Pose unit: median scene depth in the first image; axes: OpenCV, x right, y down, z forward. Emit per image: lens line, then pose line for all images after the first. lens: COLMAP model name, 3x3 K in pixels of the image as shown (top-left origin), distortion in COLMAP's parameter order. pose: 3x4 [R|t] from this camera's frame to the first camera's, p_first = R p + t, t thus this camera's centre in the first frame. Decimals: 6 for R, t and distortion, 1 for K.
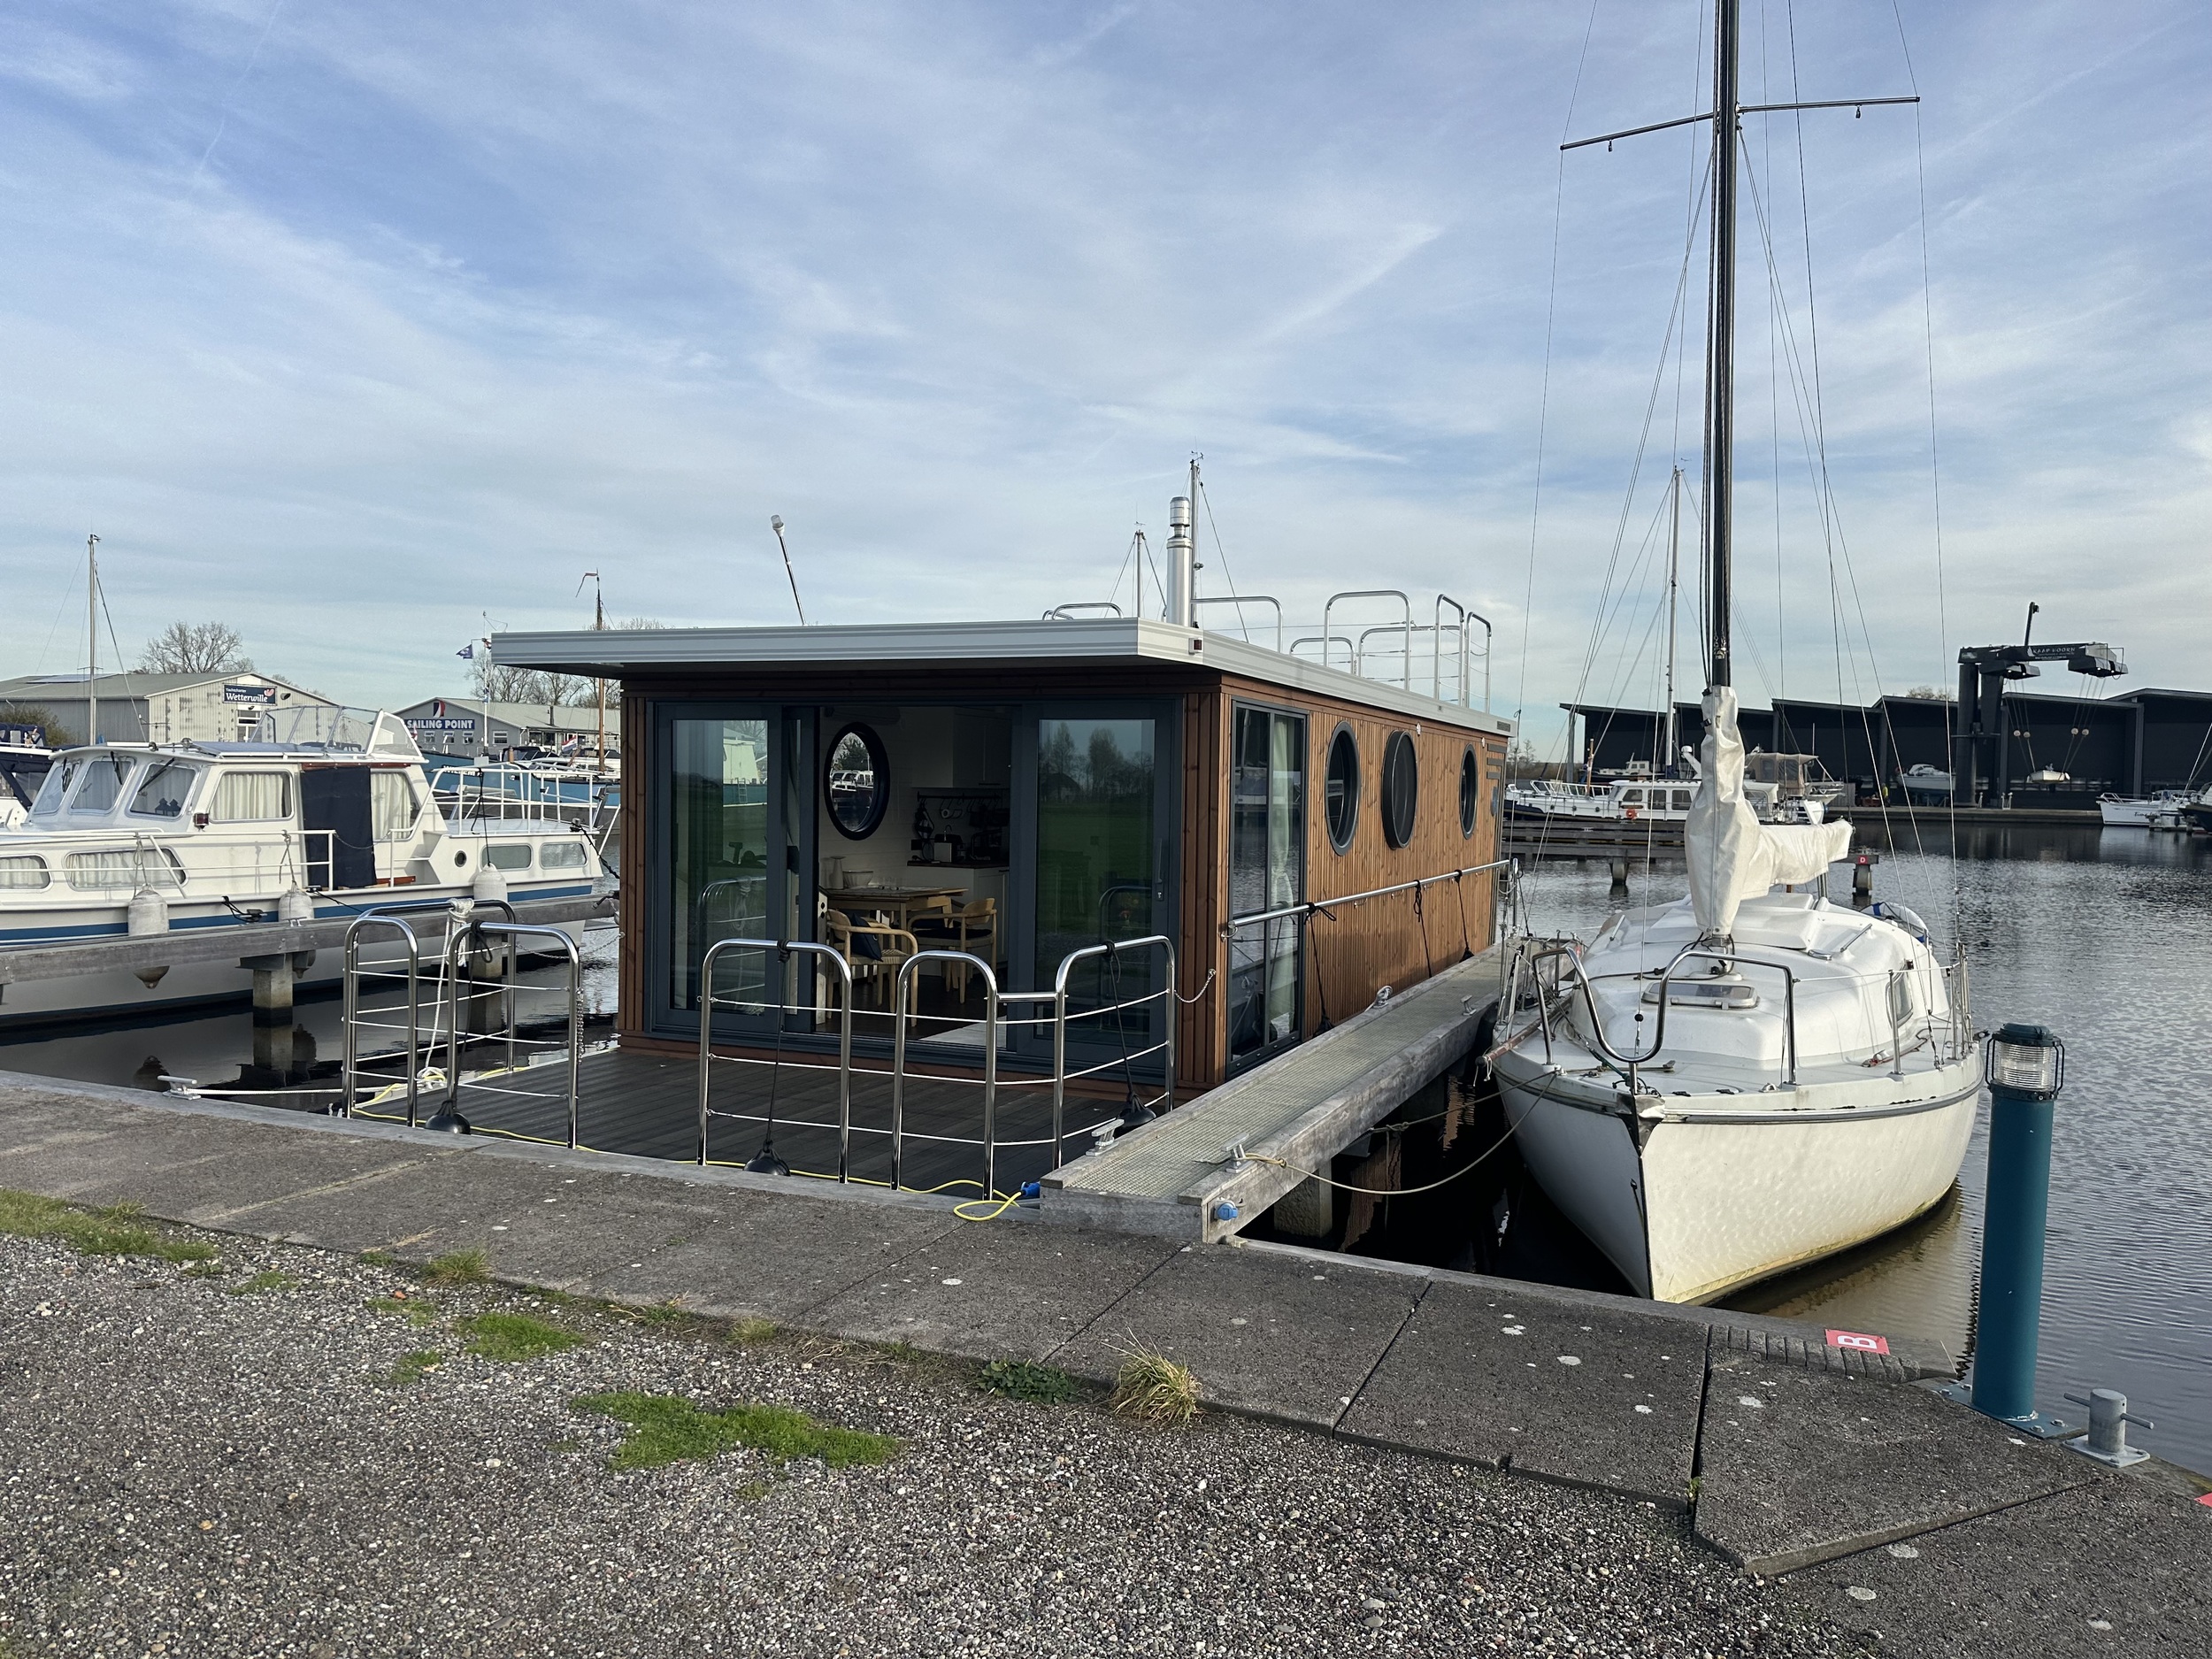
lens RADIAL K [[1534.4, 0, 1115.3], [0, 1534.4, 808.3], [0, 0, 1]] dist [0.060477, -0.065307]
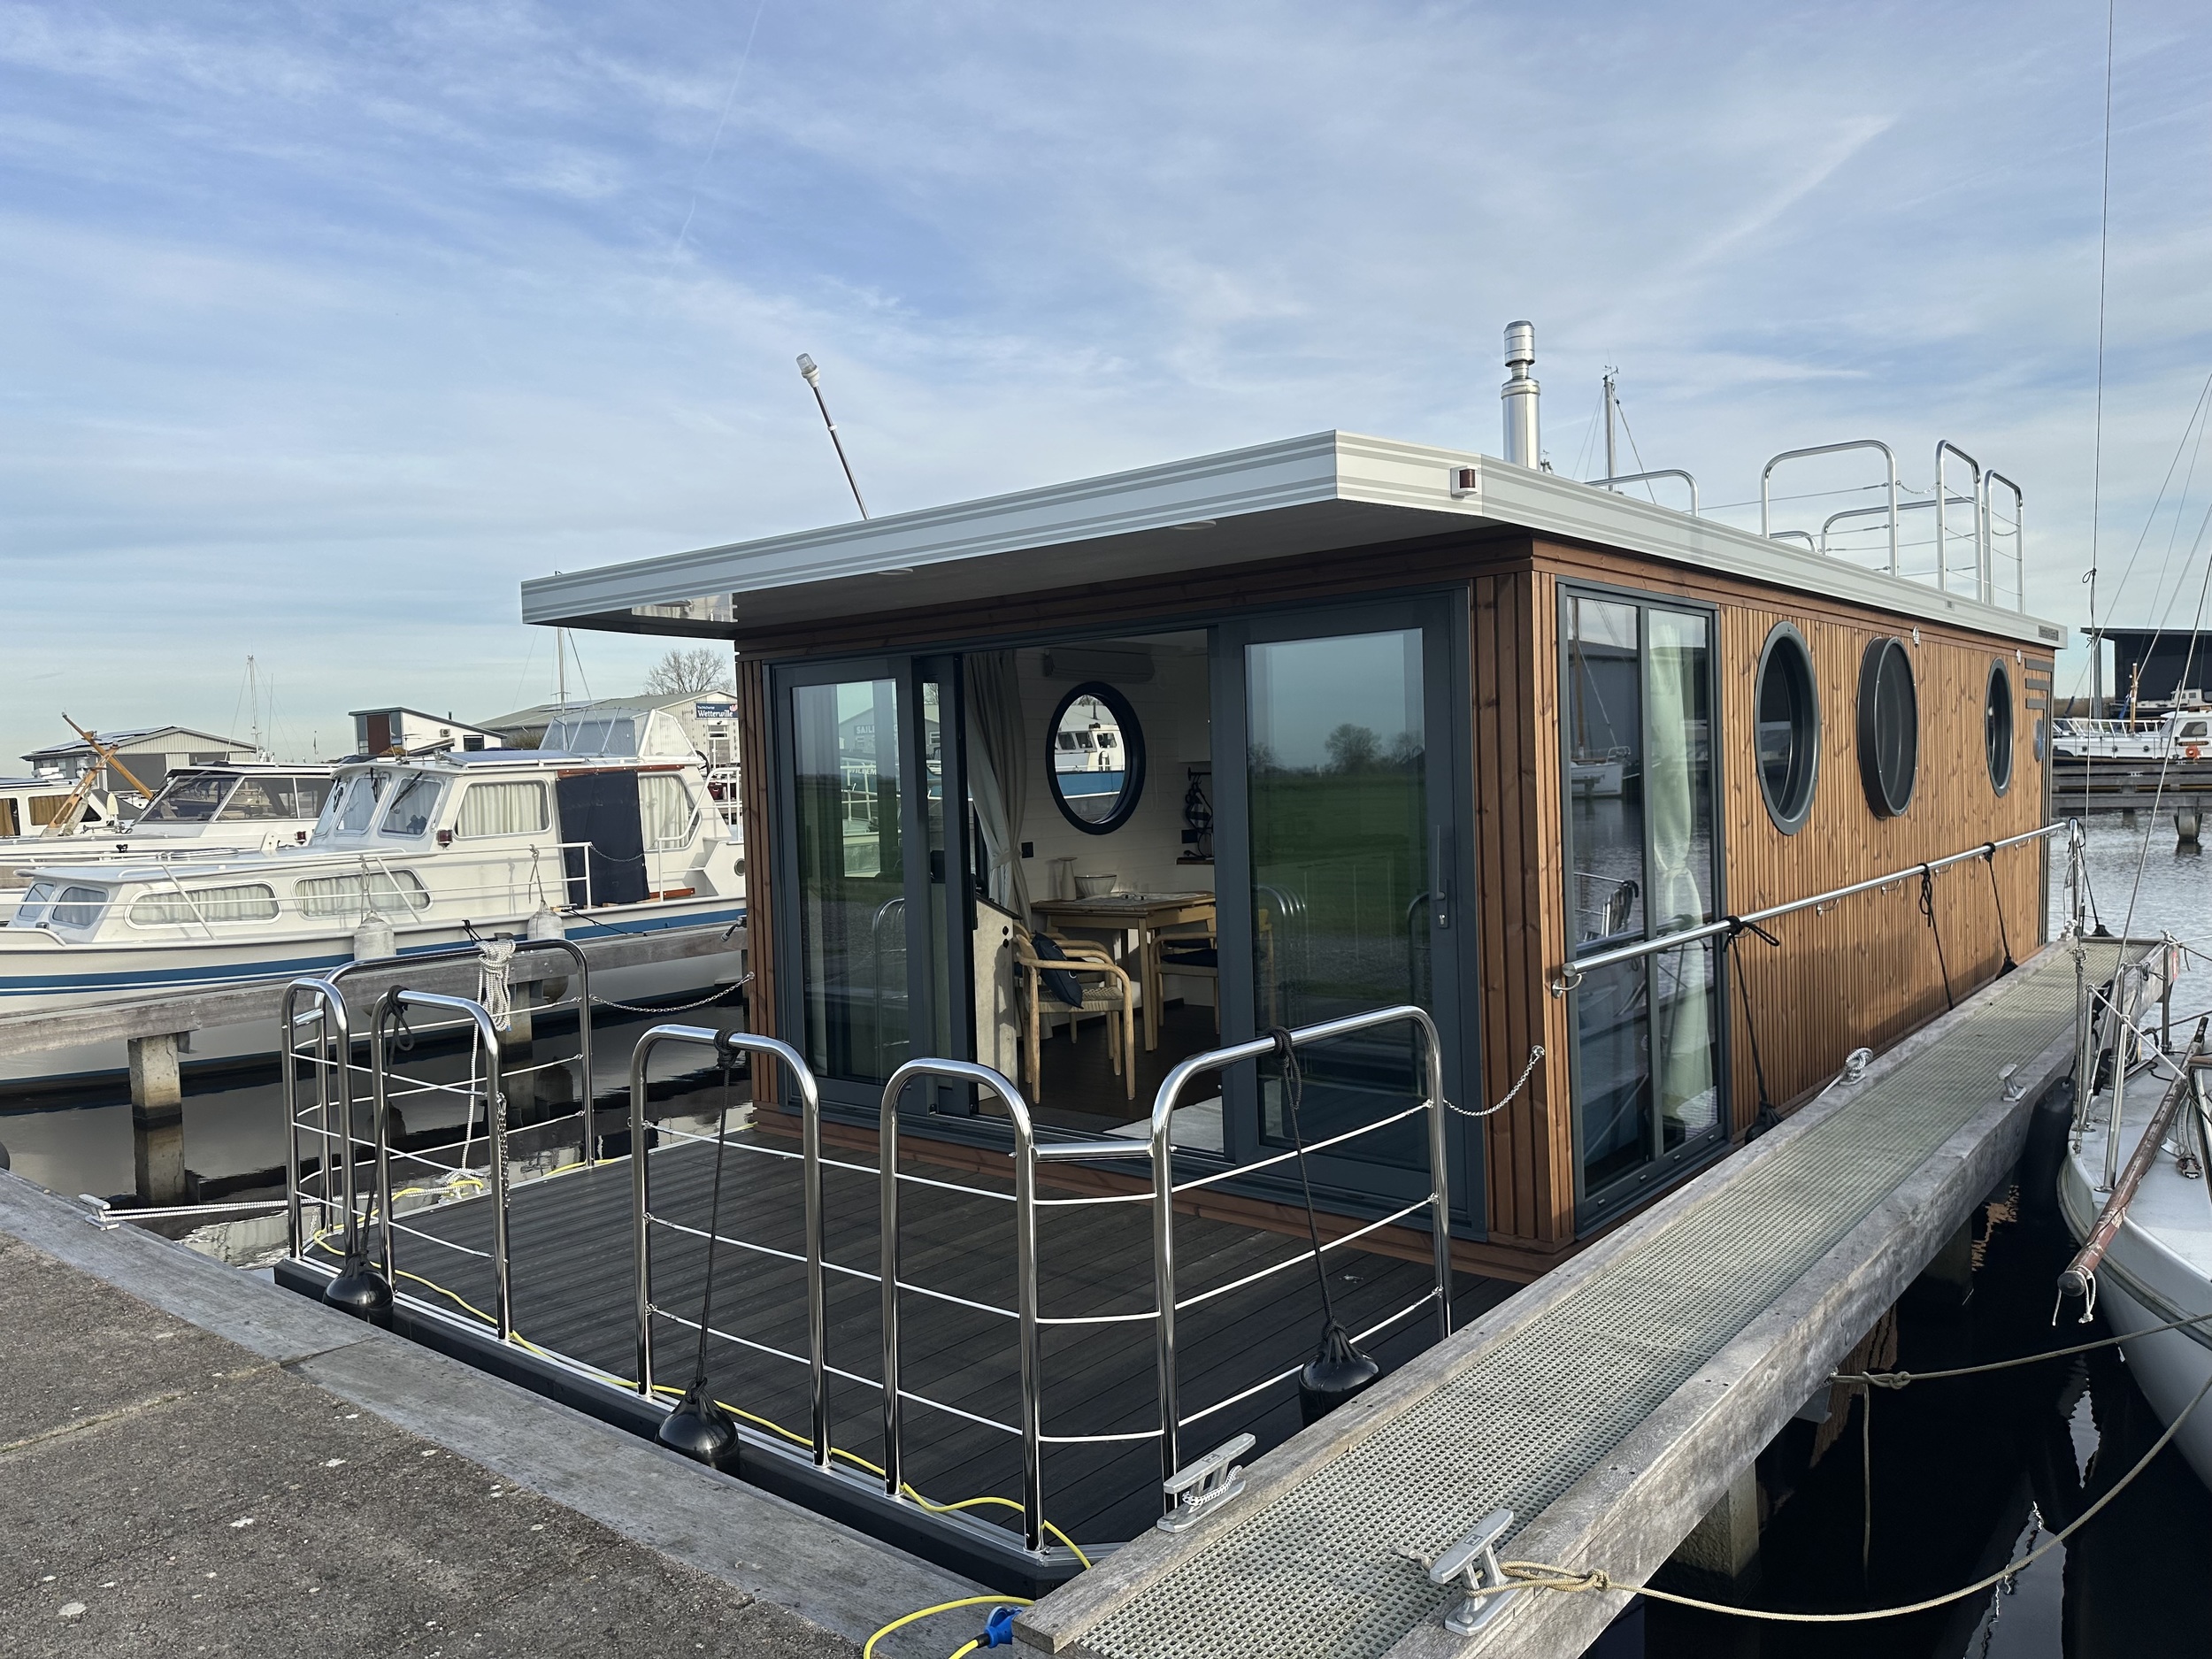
lens RADIAL K [[1534.4, 0, 1112.5], [0, 1534.4, 784.6], [0, 0, 1]] dist [0.060477, -0.065307]
pose [[0.961148, -0.046363, -0.272113, 0.039723], [0.046088, 0.998910, -0.007405, 0.001300], [0.272160, -0.005424, 0.962237, 0.220206]]
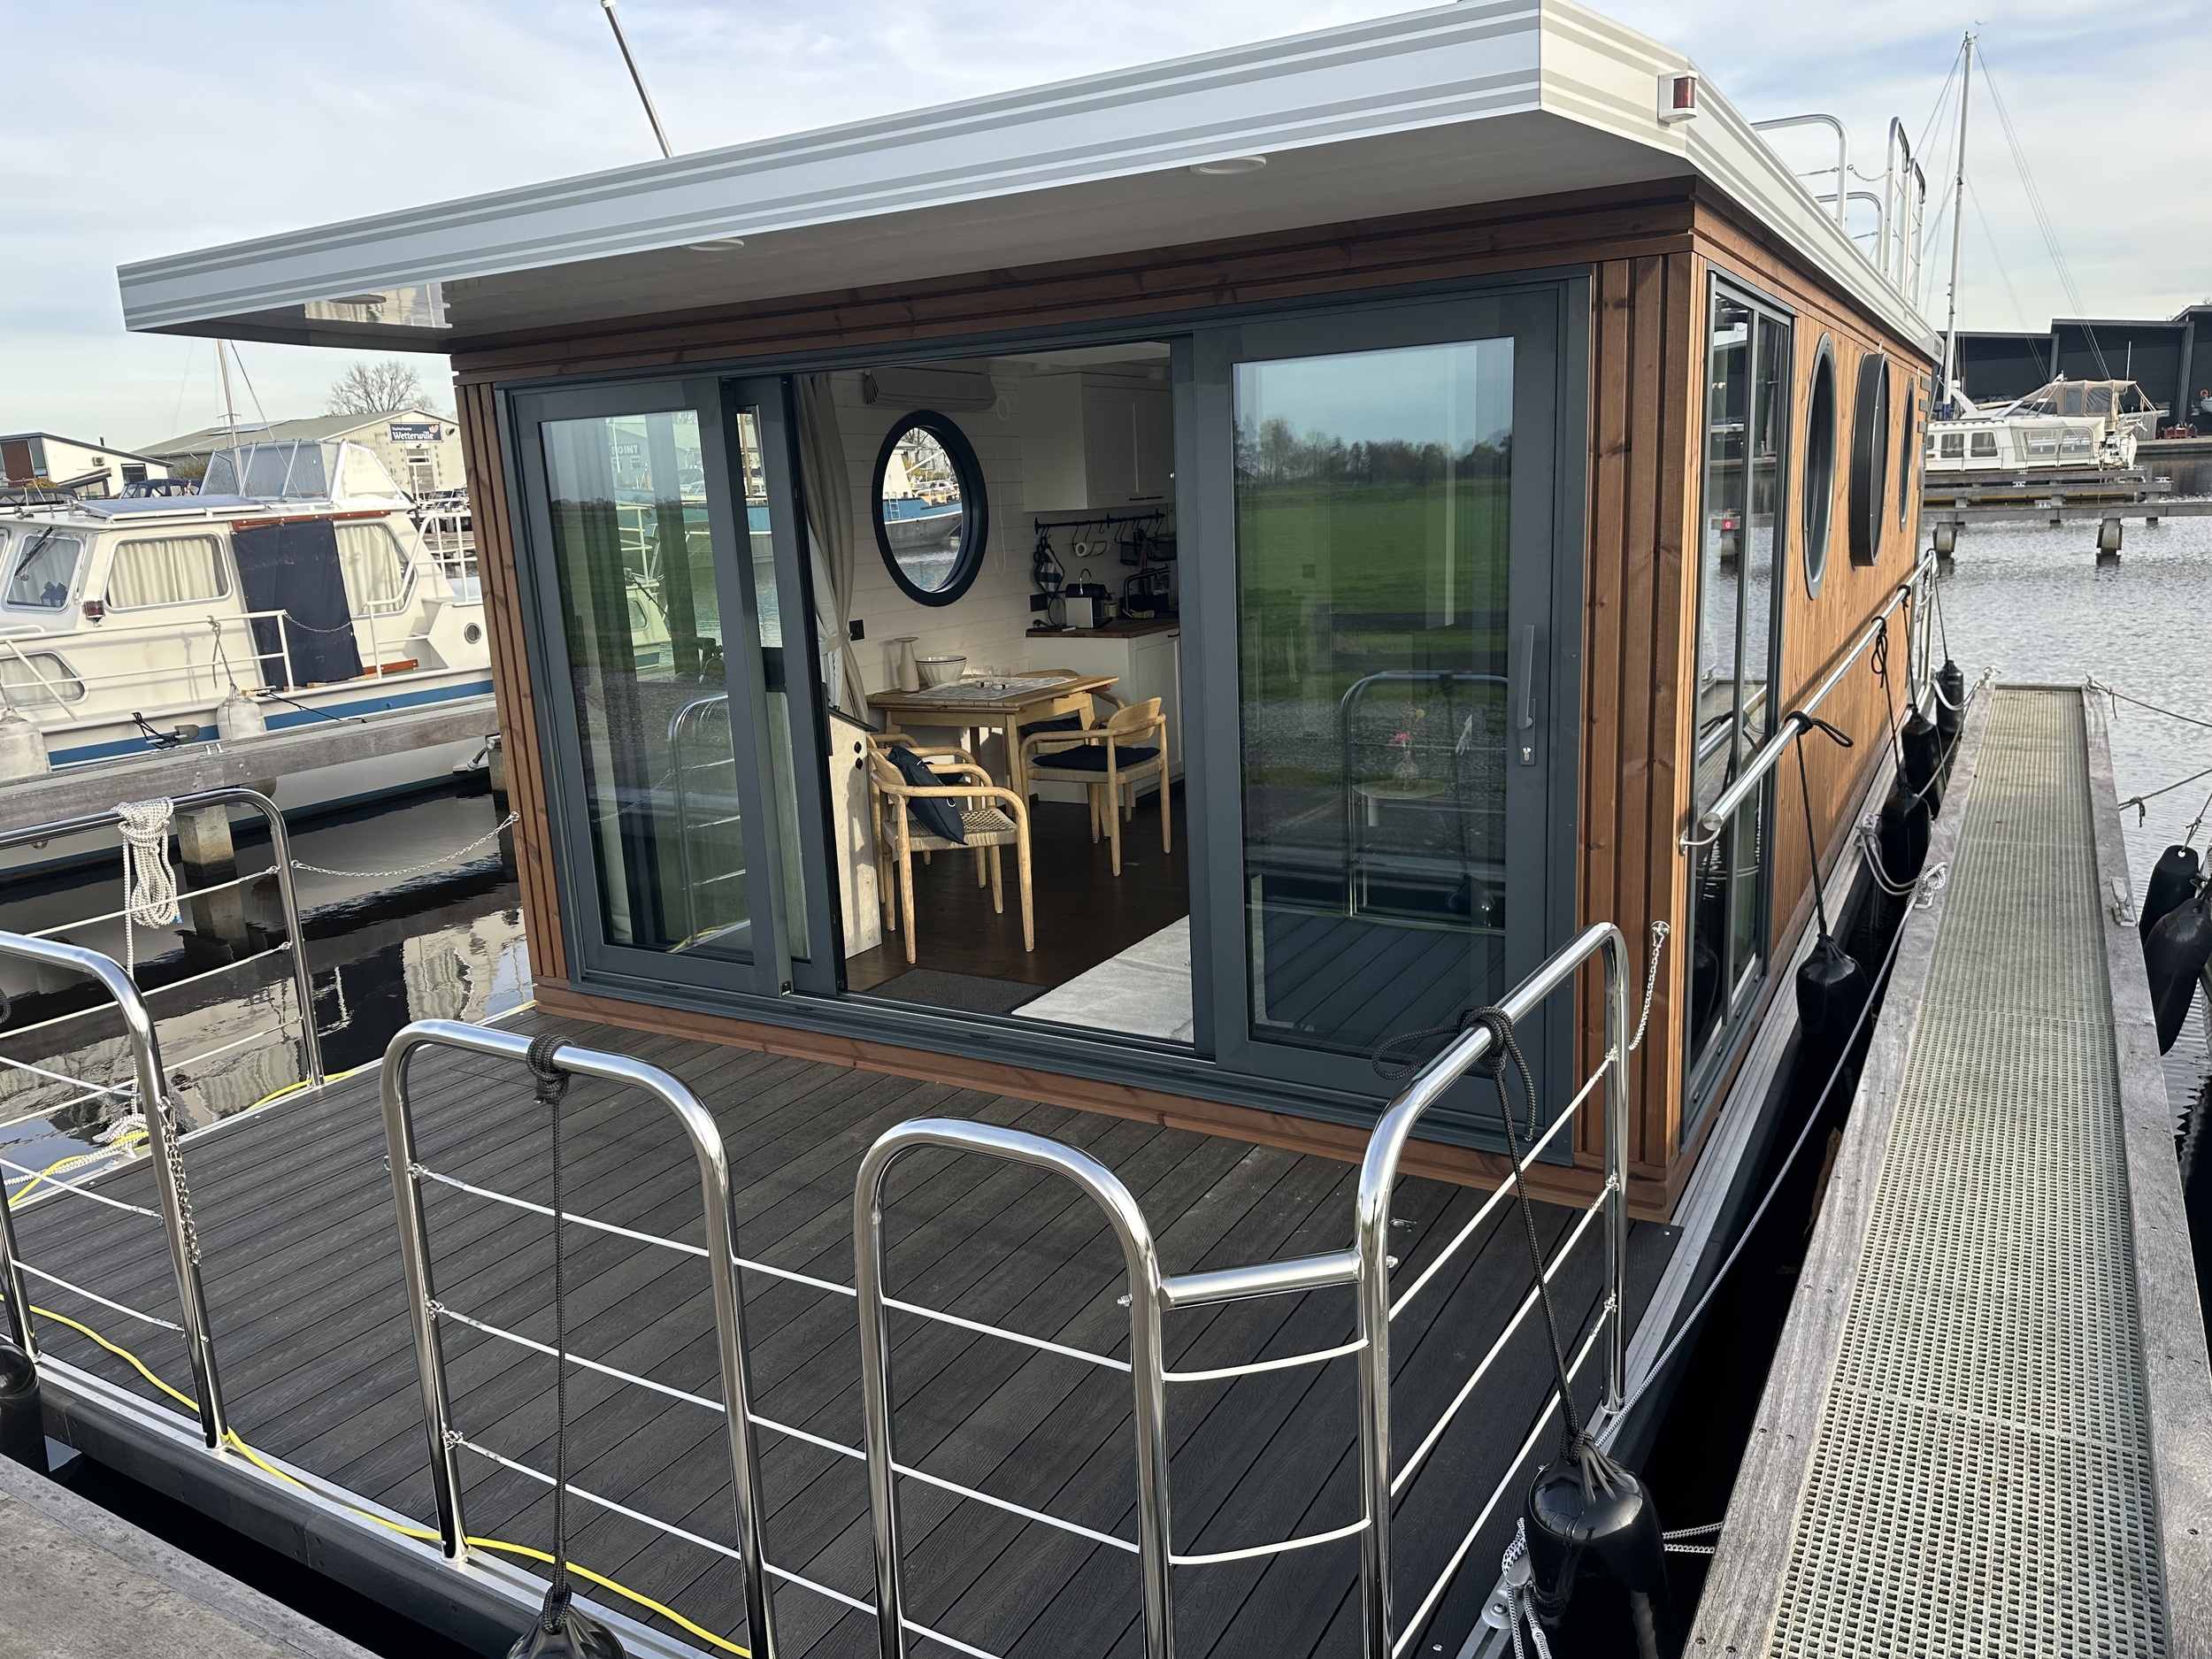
lens RADIAL K [[1534.4, 0, 1094.5], [0, 1534.4, 799.0], [0, 0, 1]] dist [0.060477, -0.065307]
pose [[0.990485, -0.037163, -0.132510, -0.020703], [0.061564, 0.980788, 0.185110, -0.011405], [0.123085, -0.191506, 0.973743, 0.314754]]
